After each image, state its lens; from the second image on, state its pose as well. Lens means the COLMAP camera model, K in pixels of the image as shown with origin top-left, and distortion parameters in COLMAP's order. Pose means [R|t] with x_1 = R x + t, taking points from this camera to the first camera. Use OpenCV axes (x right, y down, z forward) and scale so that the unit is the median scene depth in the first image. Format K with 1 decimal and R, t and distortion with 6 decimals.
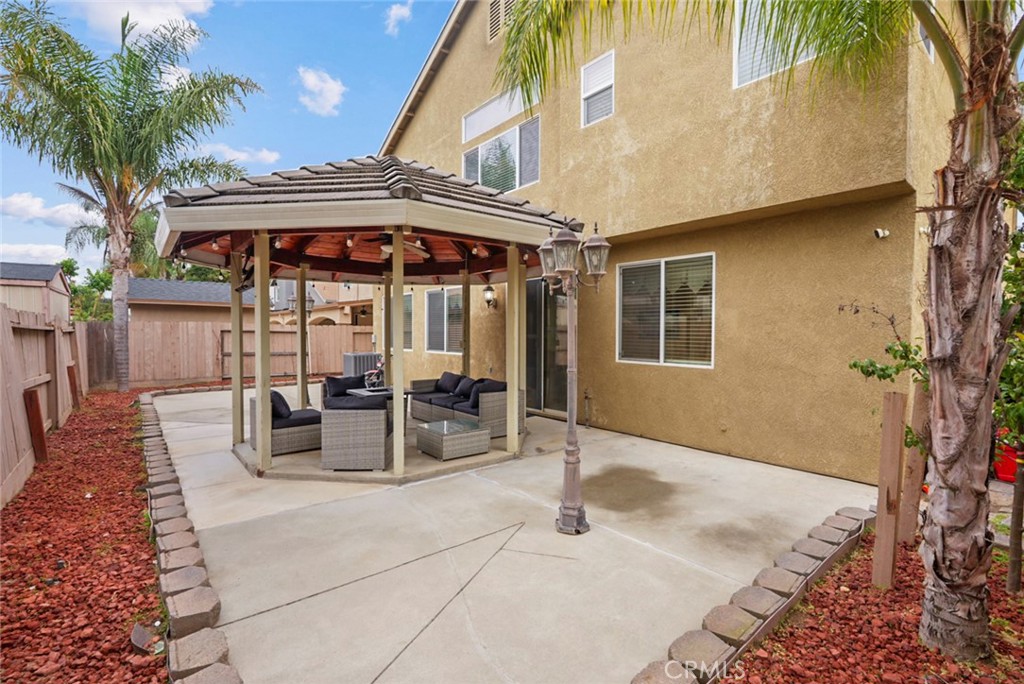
lens RADIAL K [[459.9, 0, 509.9], [0, 459.9, 343.2], [0, 0, 1]] dist [-0.004758, 0.000962]
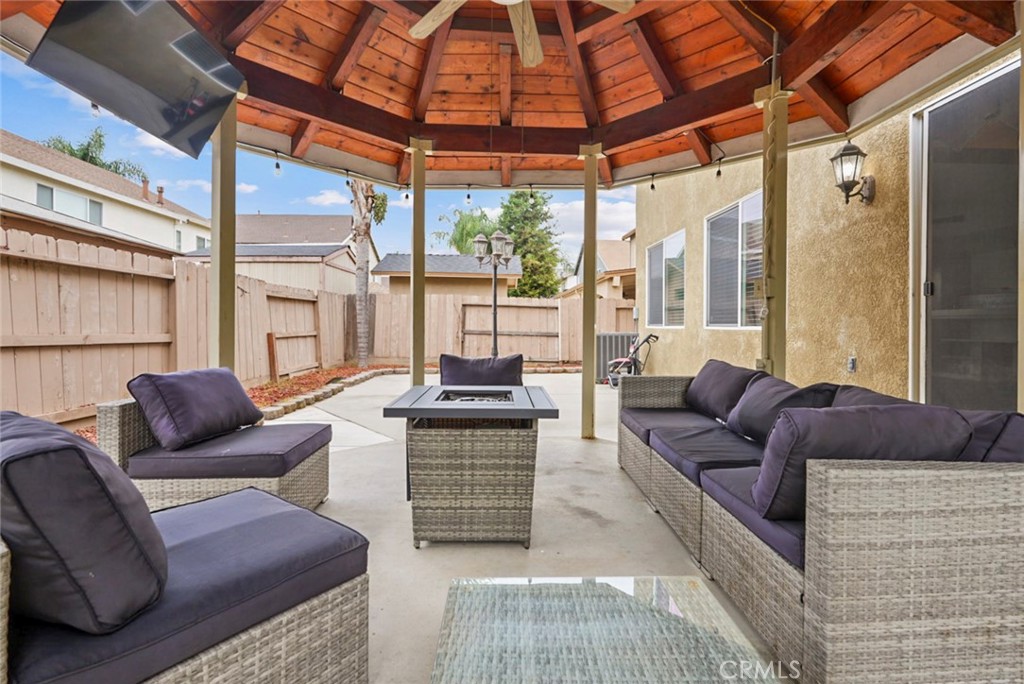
lens RADIAL K [[459.4, 0, 514.3], [0, 459.4, 326.4], [0, 0, 1]] dist [-0.003241, 0.000346]
pose [[0.790735, 0.004875, -0.612139, -0.028153], [-0.021212, 0.999586, -0.019441, 0.035641], [0.611791, 0.028358, 0.790511, 0.468712]]
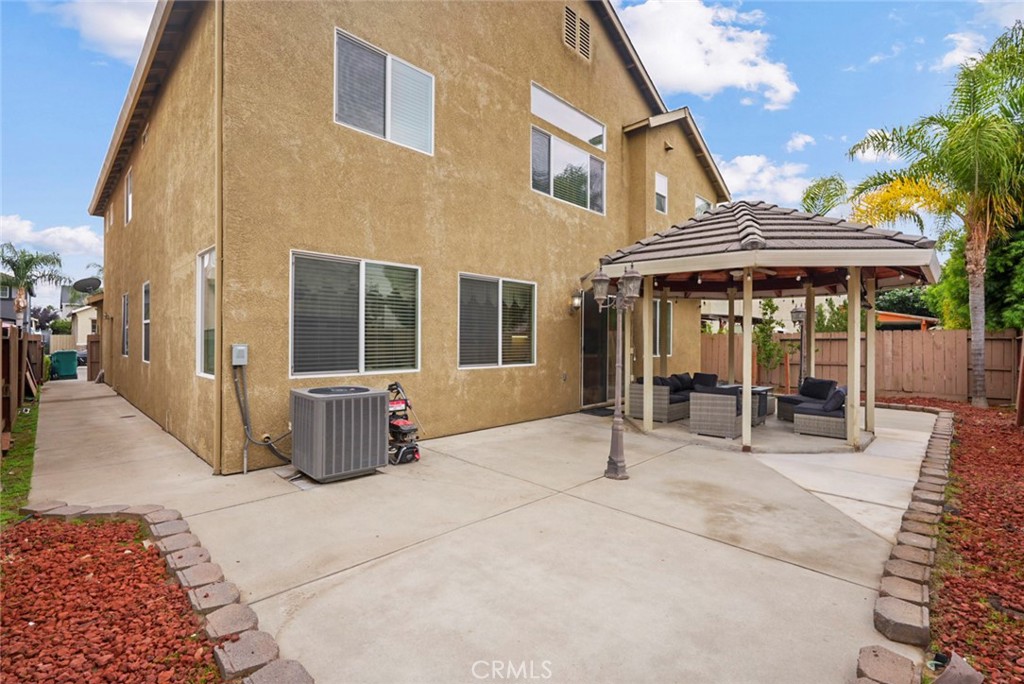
lens RADIAL K [[459.9, 0, 509.9], [0, 459.9, 343.2], [0, 0, 1]] dist [-0.004758, 0.000962]
pose [[-0.096203, -0.018328, 0.995193, -0.920066], [0.015333, 0.999685, 0.019893, -0.031868], [-0.995244, 0.017173, -0.095892, 1.106152]]
